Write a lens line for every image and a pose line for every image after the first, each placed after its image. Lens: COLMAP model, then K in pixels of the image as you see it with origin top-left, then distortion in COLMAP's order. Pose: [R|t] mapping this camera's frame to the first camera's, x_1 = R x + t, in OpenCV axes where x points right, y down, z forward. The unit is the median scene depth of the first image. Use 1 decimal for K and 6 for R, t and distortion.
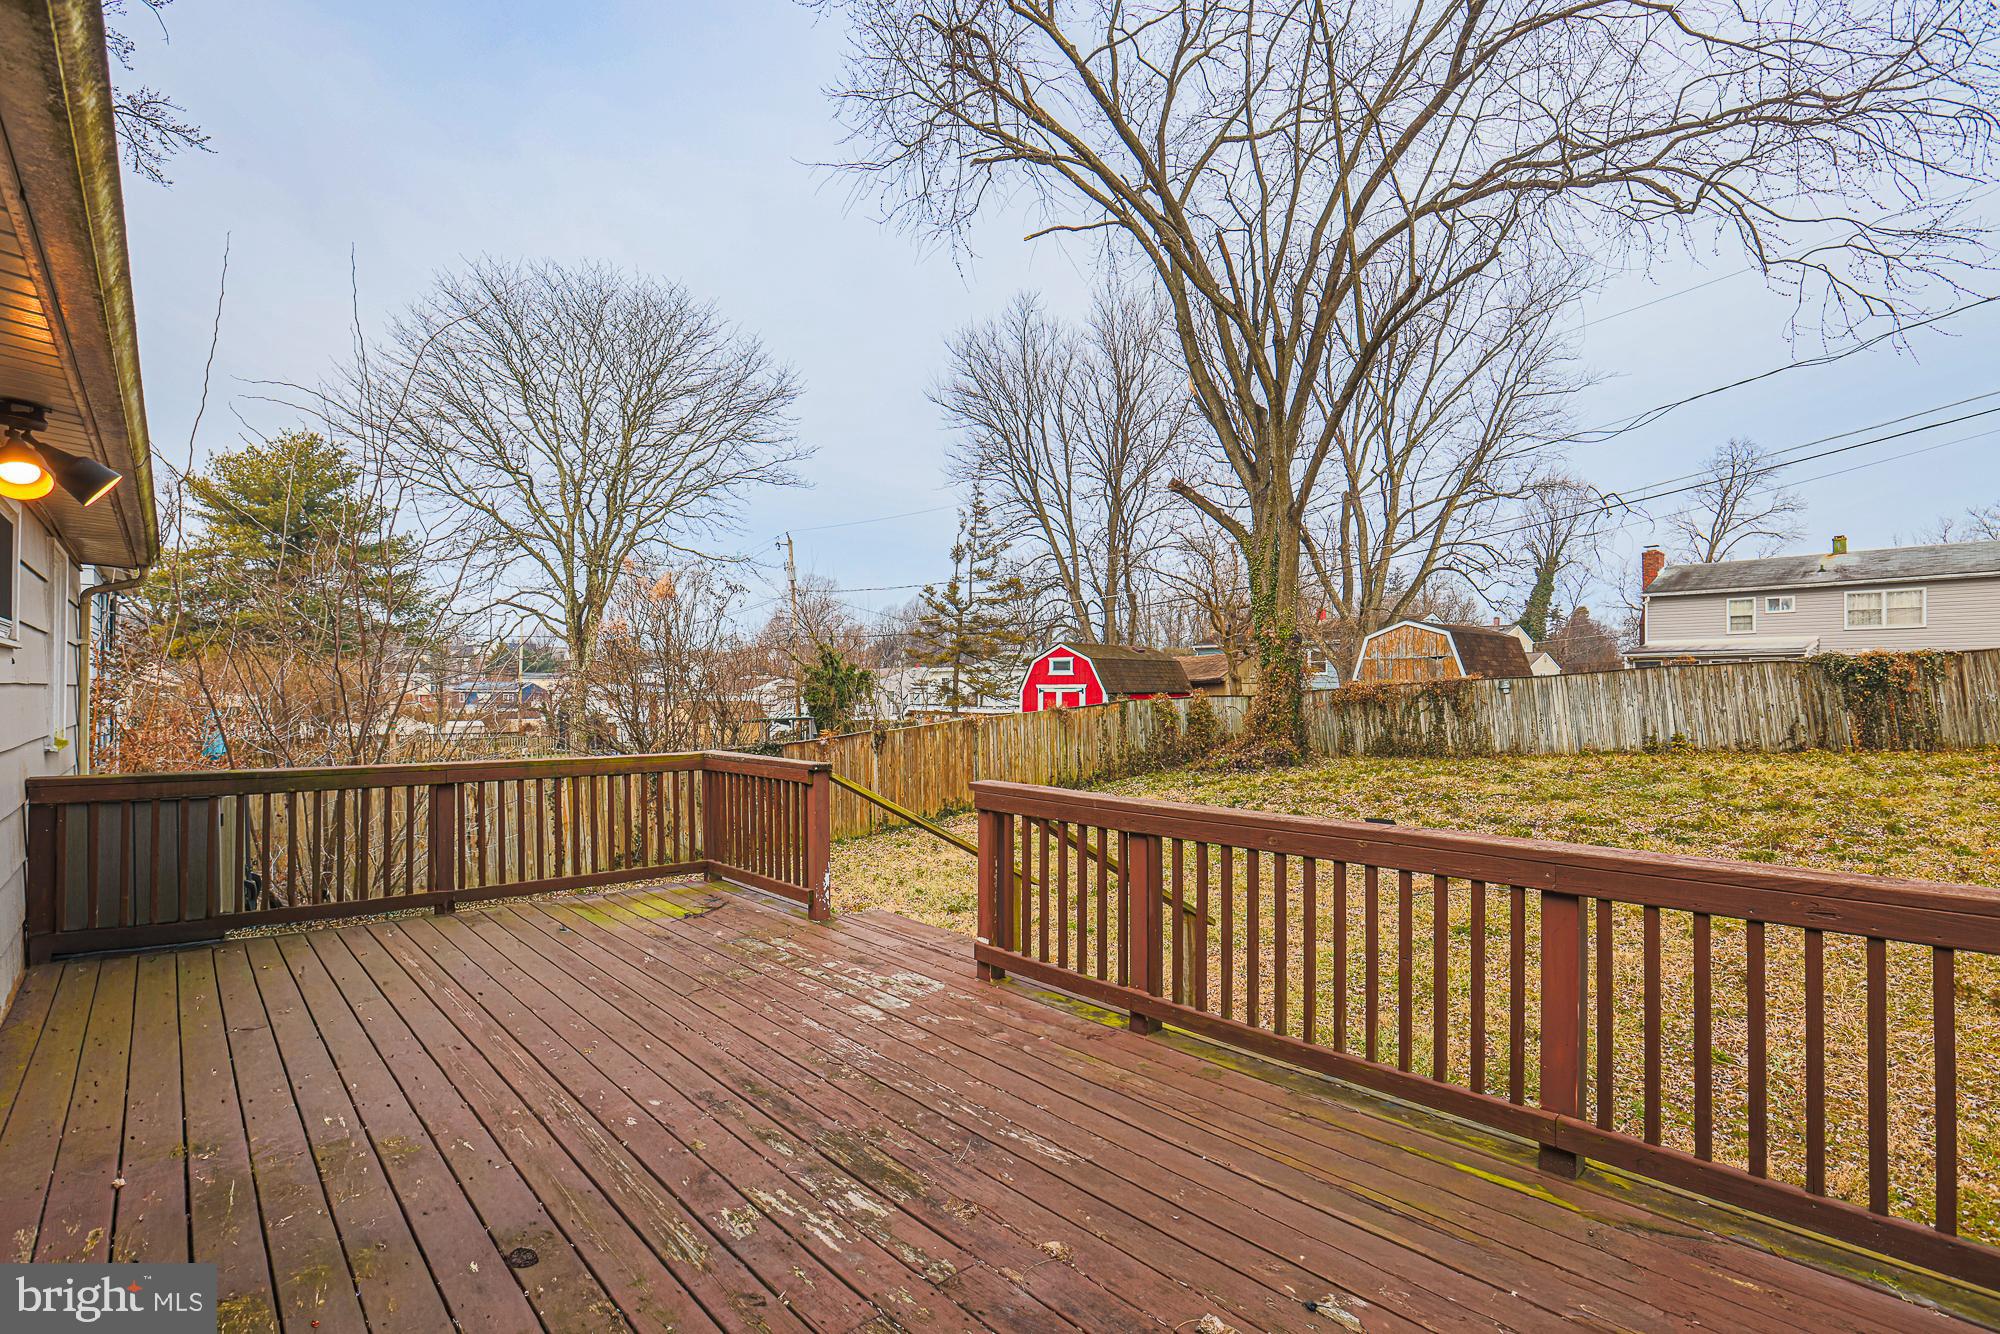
lens RADIAL K [[935.0, 0, 1002.9], [0, 935.0, 671.4], [0, 0, 1]] dist [-0.022641, 0.001492]
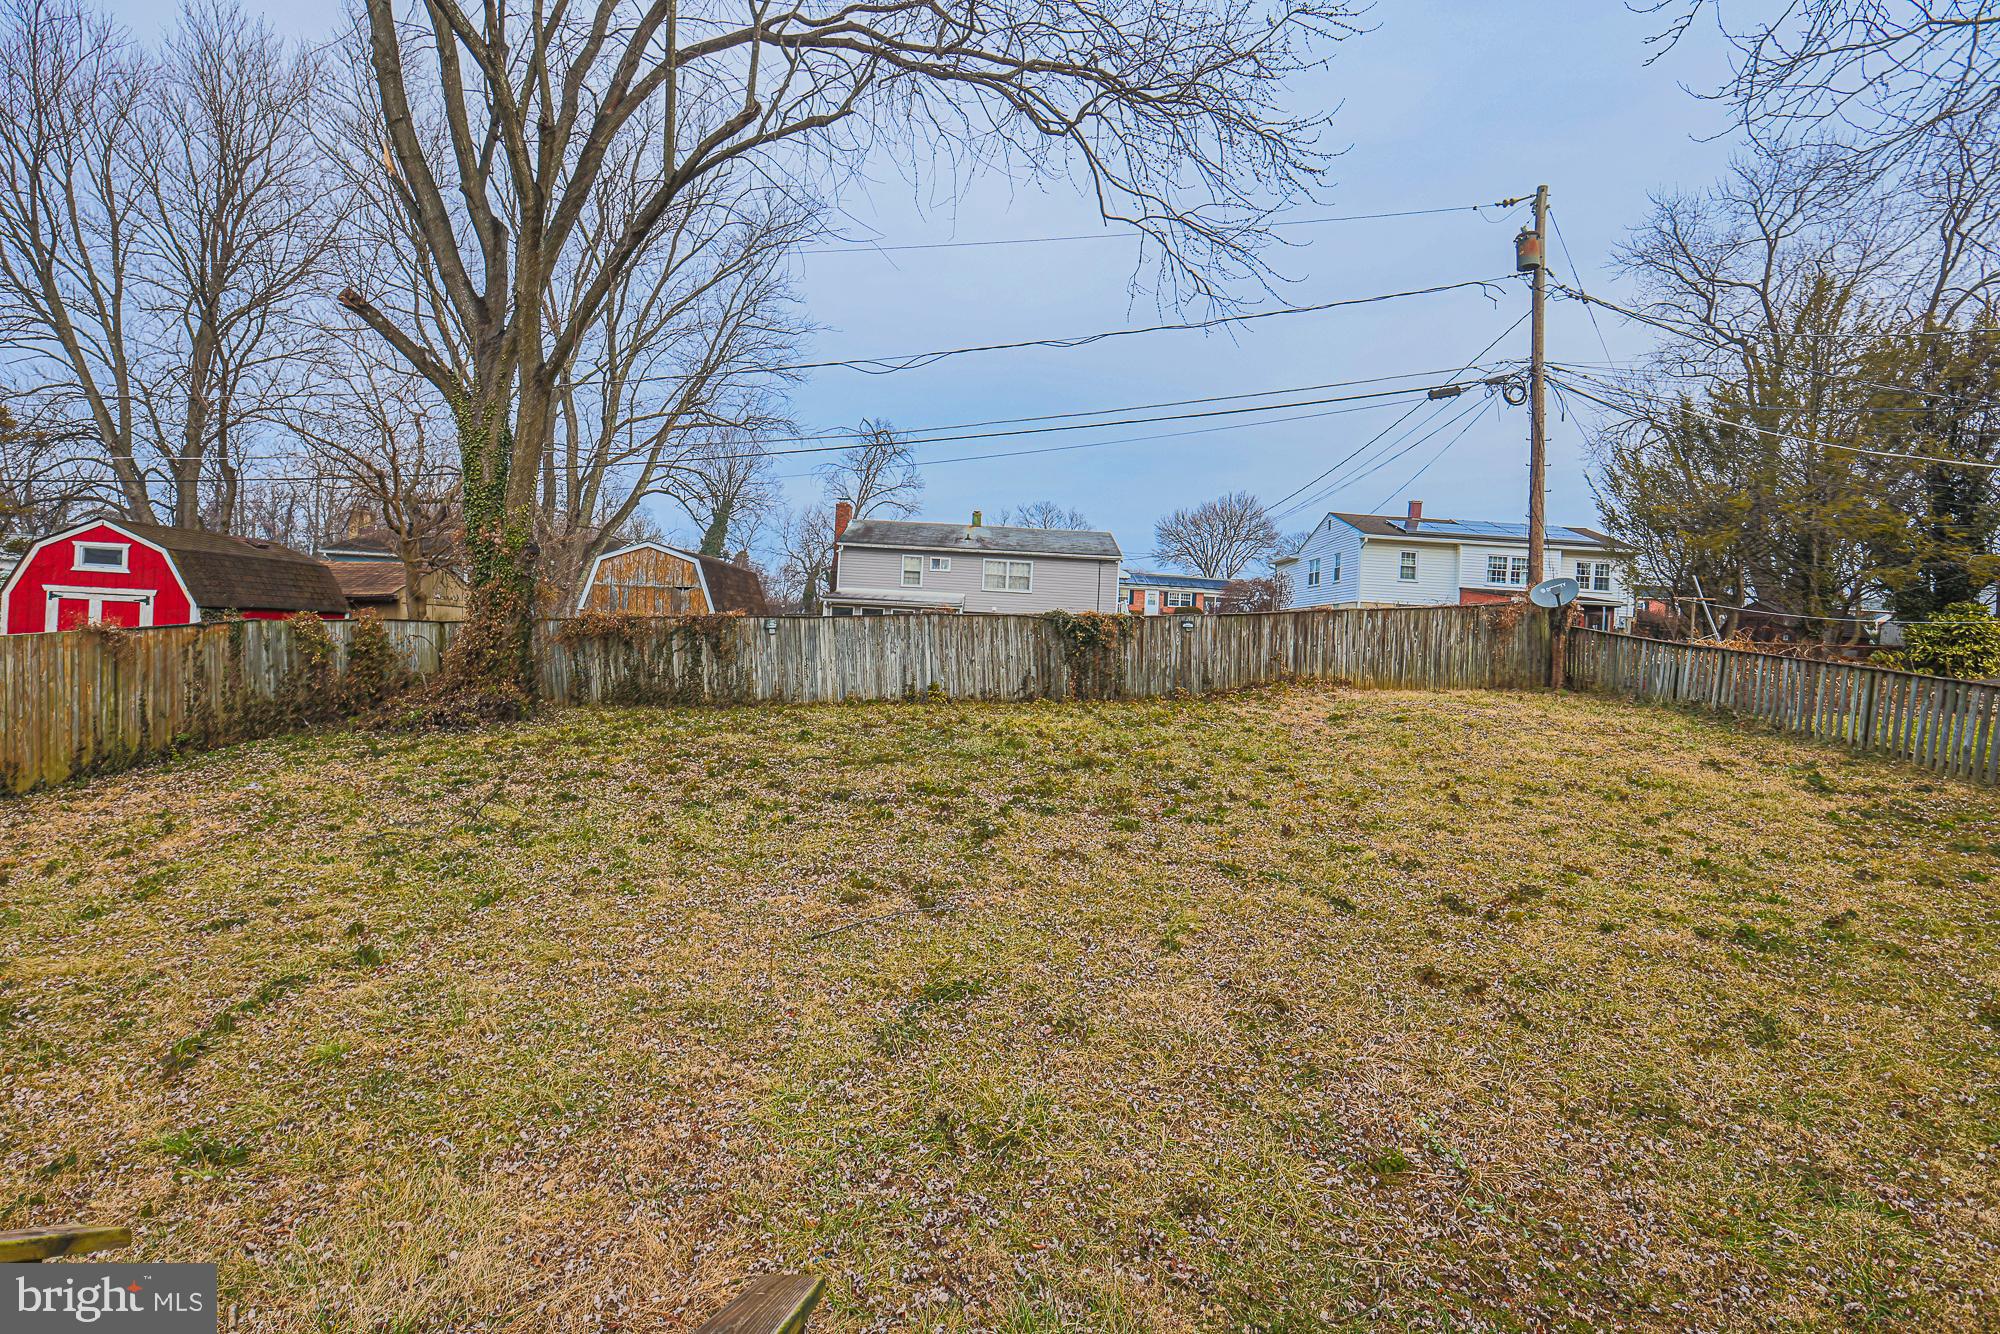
lens RADIAL K [[973.6, 0, 998.7], [0, 973.6, 647.9], [0, 0, 1]] dist [-0.043402, 0.017692]
pose [[0.671747, 0.029029, 0.740212, -0.001200], [-0.064718, 0.997711, 0.019604, 0.003741], [-0.737948, -0.061074, 0.672088, 0.178867]]
